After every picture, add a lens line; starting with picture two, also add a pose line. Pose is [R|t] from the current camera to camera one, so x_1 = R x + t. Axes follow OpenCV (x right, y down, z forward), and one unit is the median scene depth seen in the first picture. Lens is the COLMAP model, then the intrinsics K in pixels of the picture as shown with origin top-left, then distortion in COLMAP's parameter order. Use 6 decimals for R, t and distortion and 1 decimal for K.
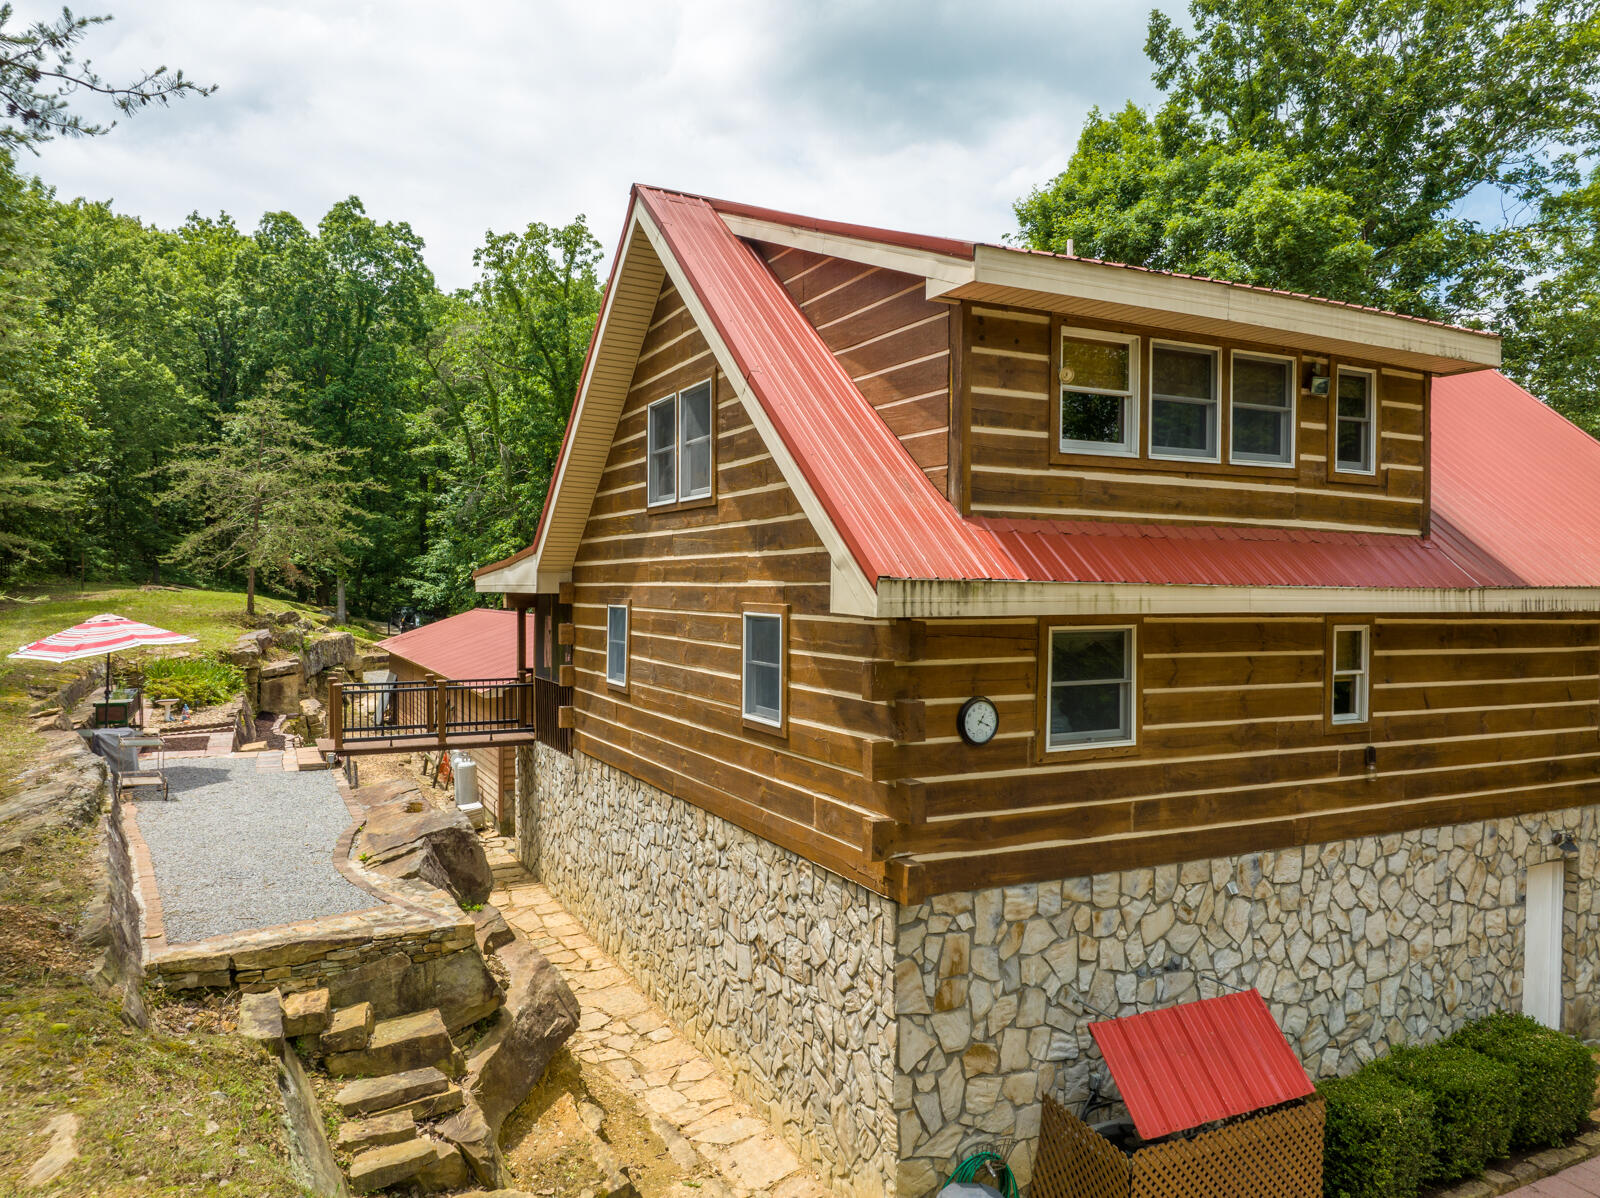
lens RADIAL K [[1129.2, 0, 799.0], [0, 1129.2, 603.2], [0, 0, 1]] dist [-0.052080, 0.020878]
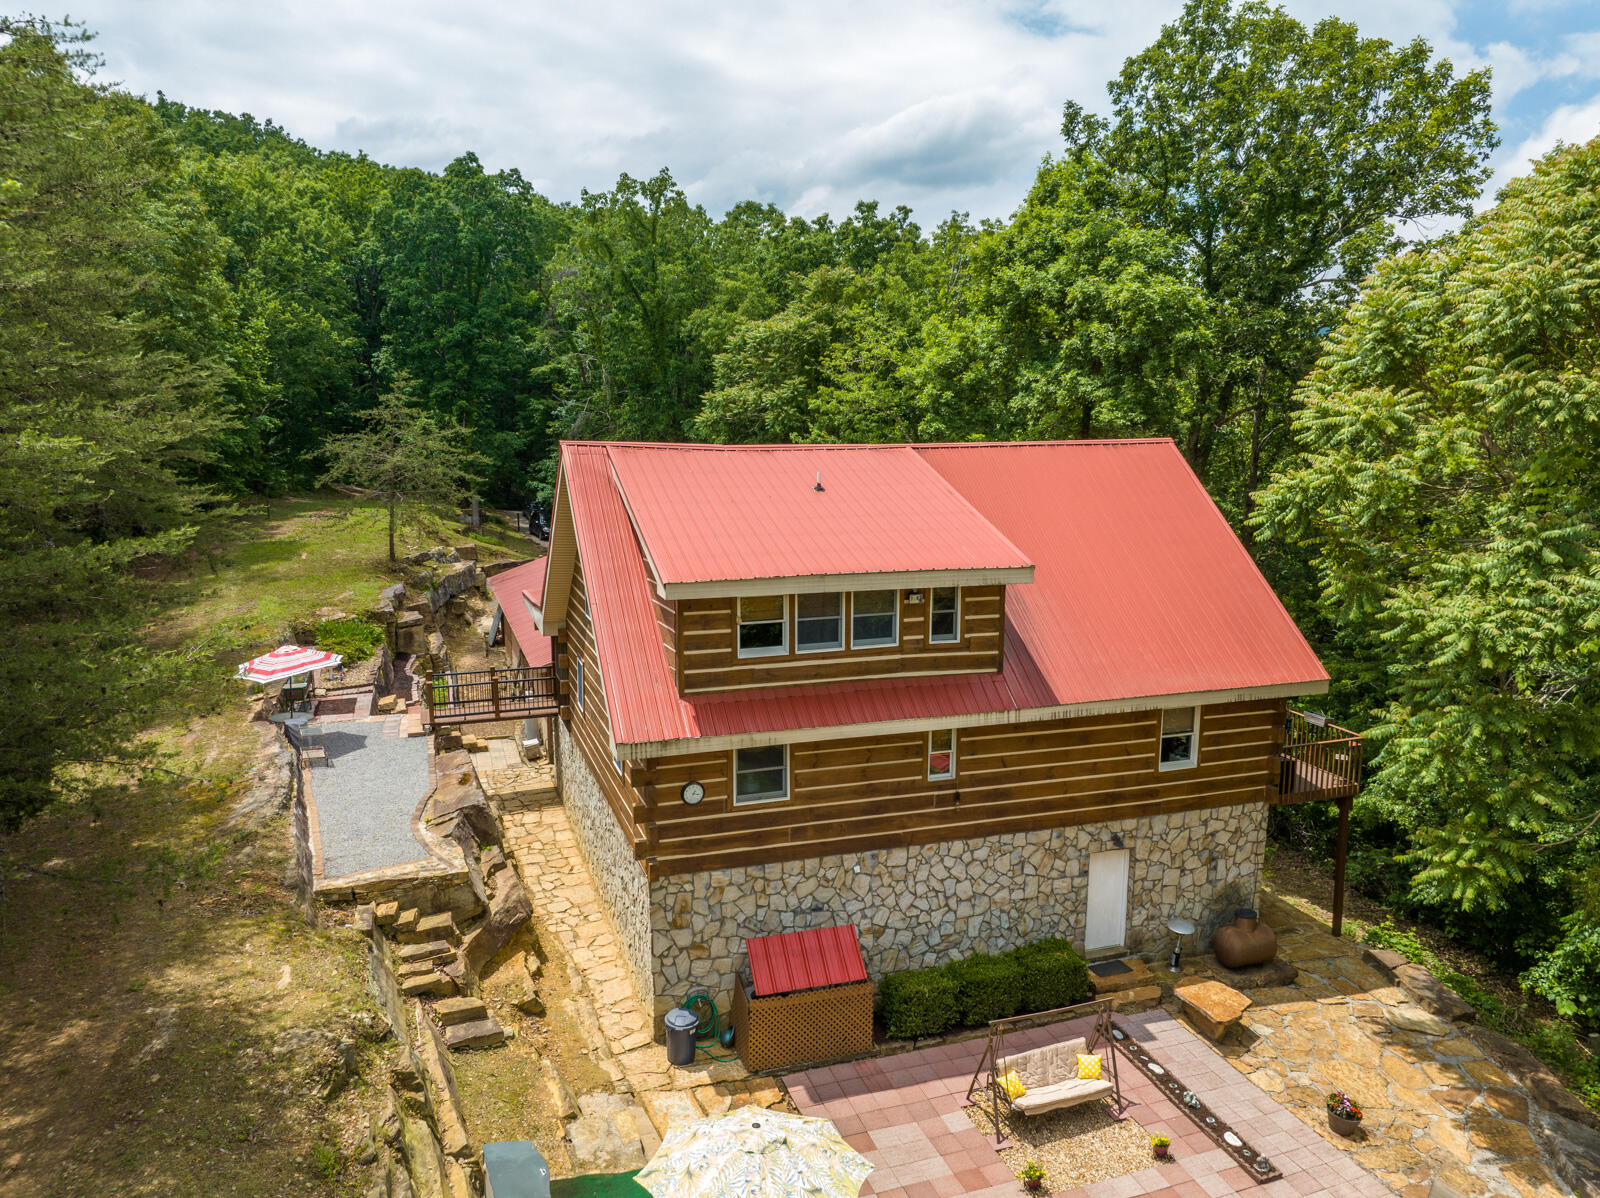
lens RADIAL K [[1129.2, 0, 797.8], [0, 1129.2, 599.8], [0, 0, 1]] dist [-0.052080, 0.020878]
pose [[0.990953, 0.015139, -0.133354, 0.102275], [0.004272, 0.989556, 0.144083, -0.088676], [0.134142, -0.143350, 0.980539, -0.151902]]
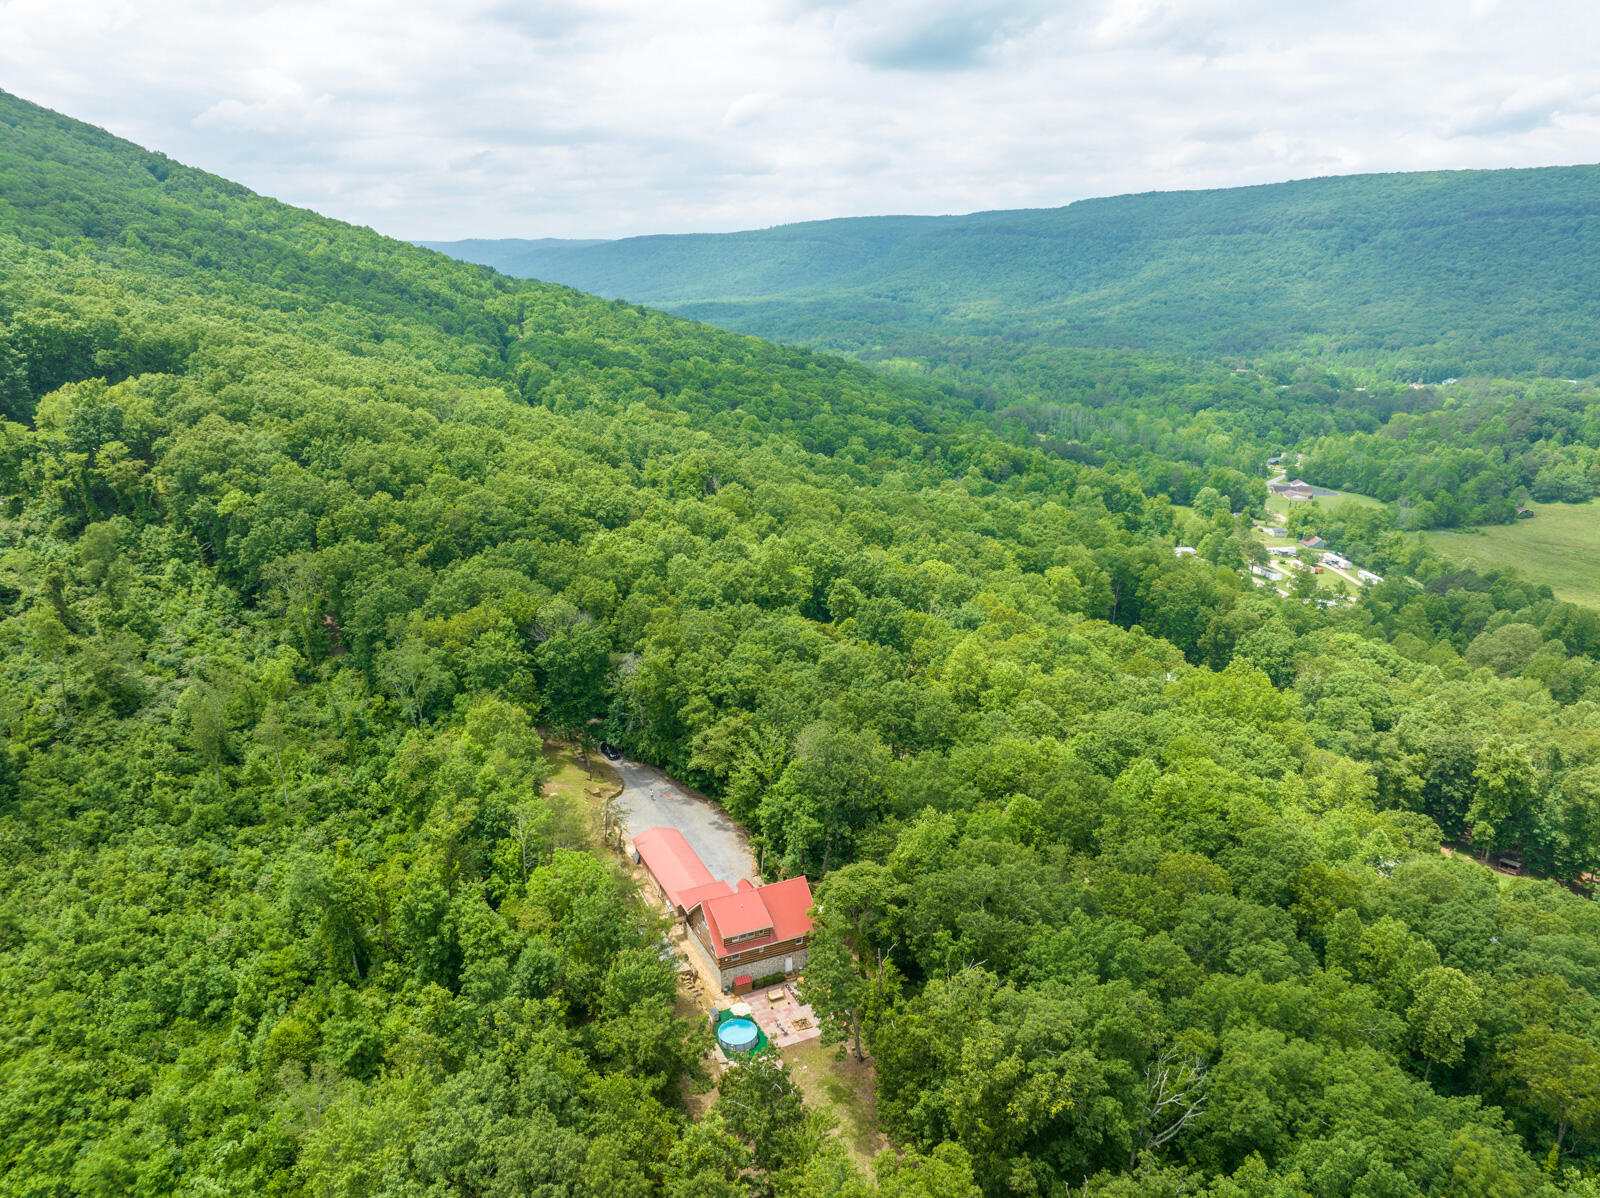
lens RADIAL K [[1129.2, 0, 806.0], [0, 1129.2, 602.5], [0, 0, 1]] dist [-0.052080, 0.020878]
pose [[0.999836, 0.003376, -0.017785, 0.239103], [0.001686, 0.960828, 0.277141, -1.396808], [0.018024, -0.277126, 0.960665, -1.948930]]
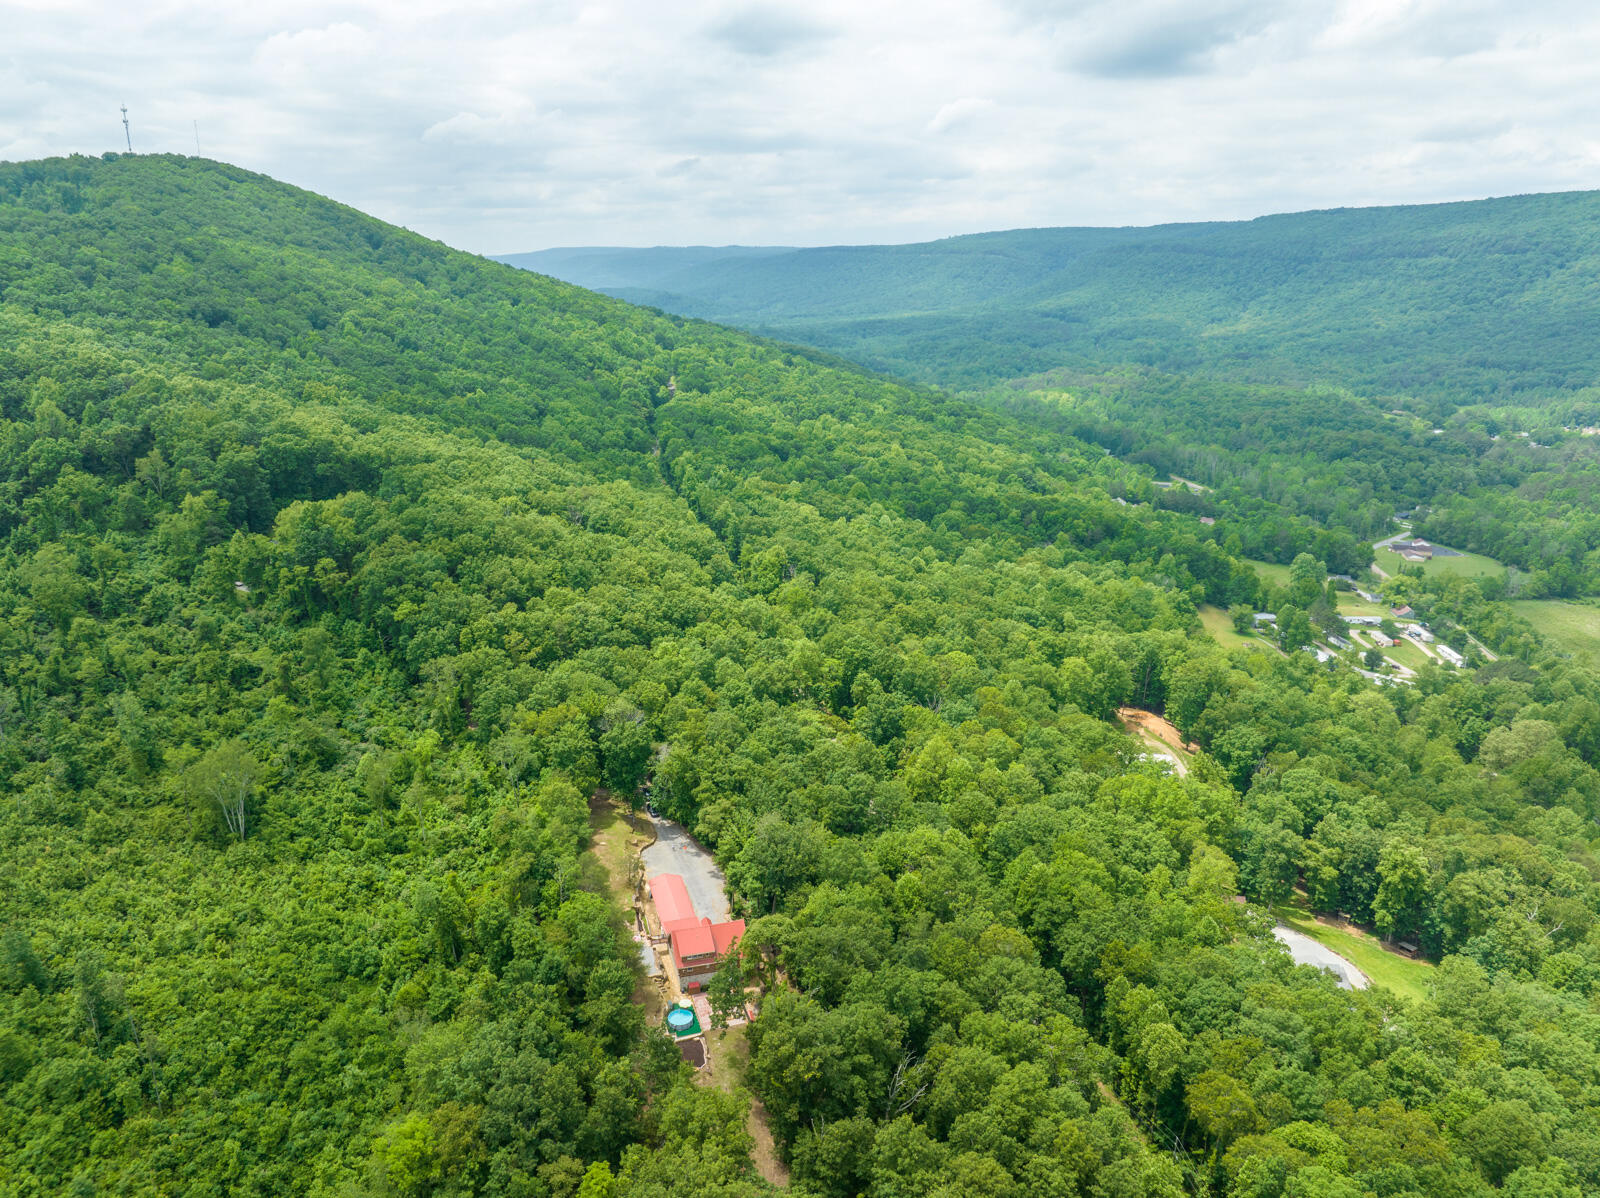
lens RADIAL K [[1129.2, 0, 805.5], [0, 1129.2, 604.4], [0, 0, 1]] dist [-0.052080, 0.020878]
pose [[0.984744, 0.047335, -0.167450, 0.992069], [0.000912, 0.960873, 0.276987, -2.183835], [0.174009, -0.272914, 0.946171, -2.959771]]
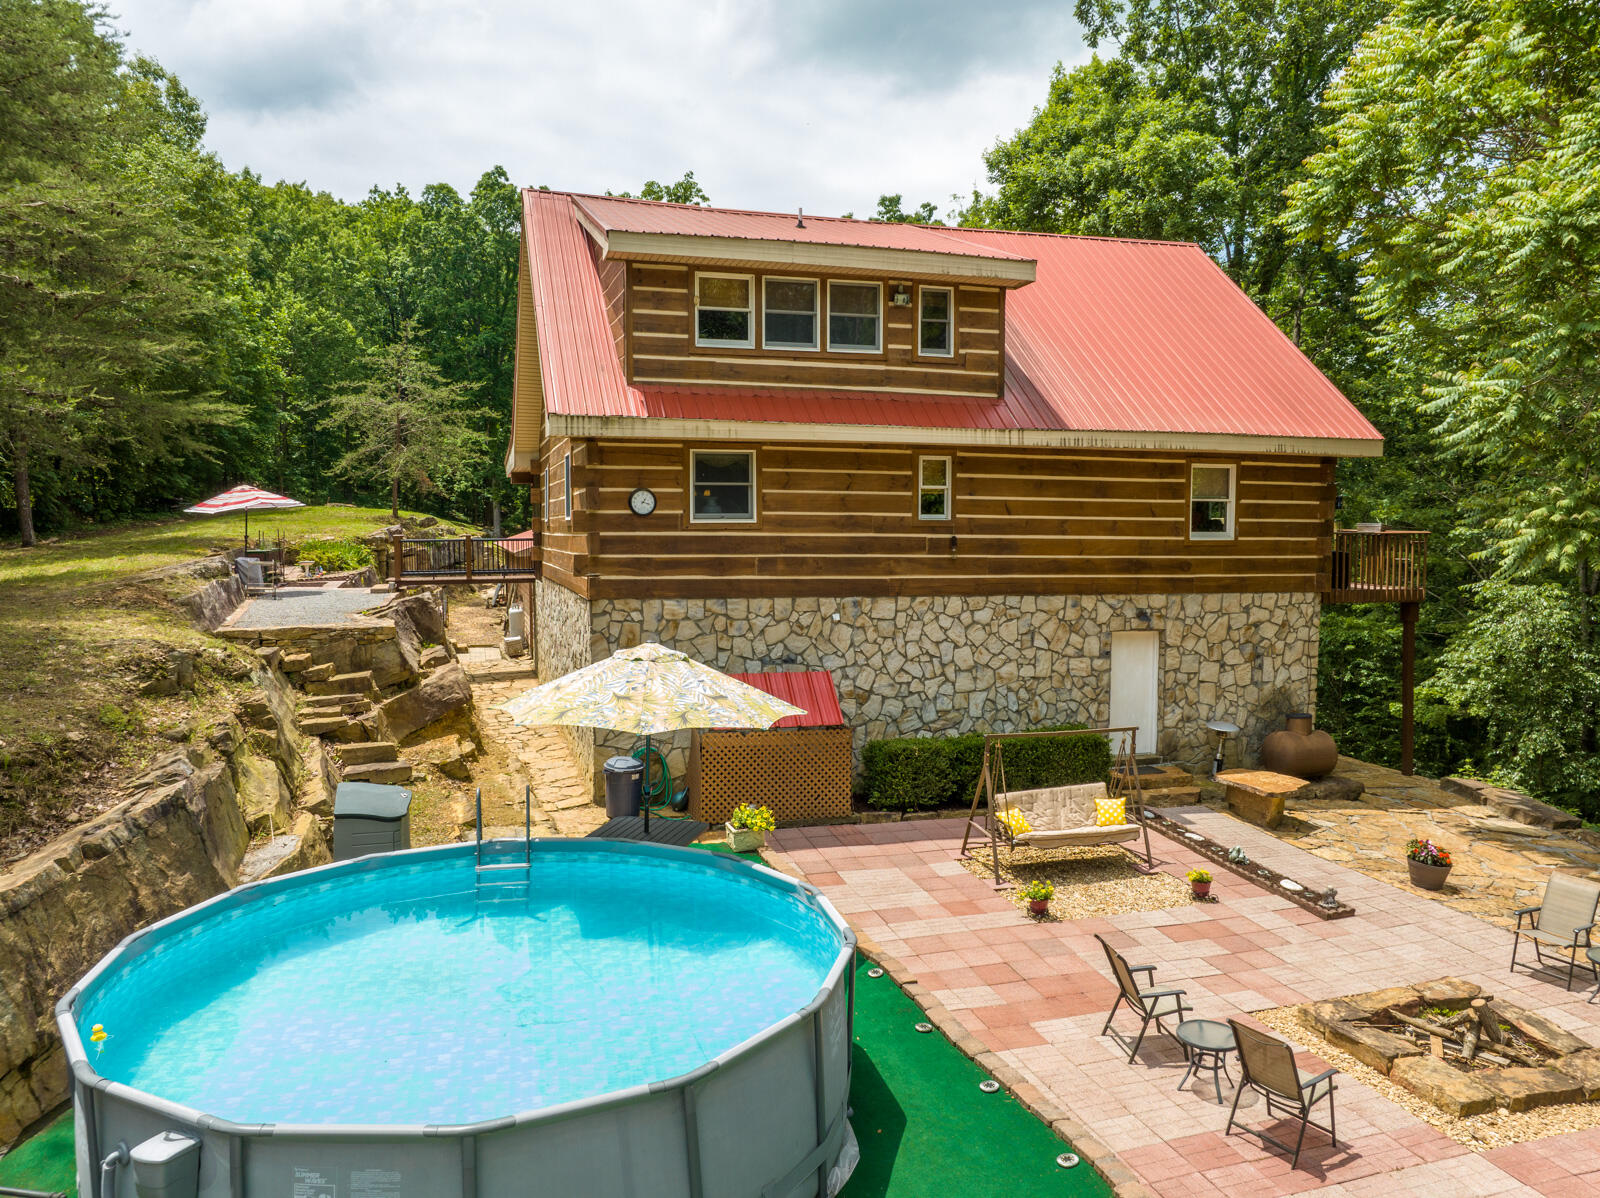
lens RADIAL K [[1129.2, 0, 792.3], [0, 1129.2, 597.8], [0, 0, 1]] dist [-0.052080, 0.020878]
pose [[0.984534, 0.004647, -0.175132, 0.116897], [0.003796, 0.998848, 0.047841, 0.028556], [0.175153, -0.047766, 0.983382, -0.115750]]
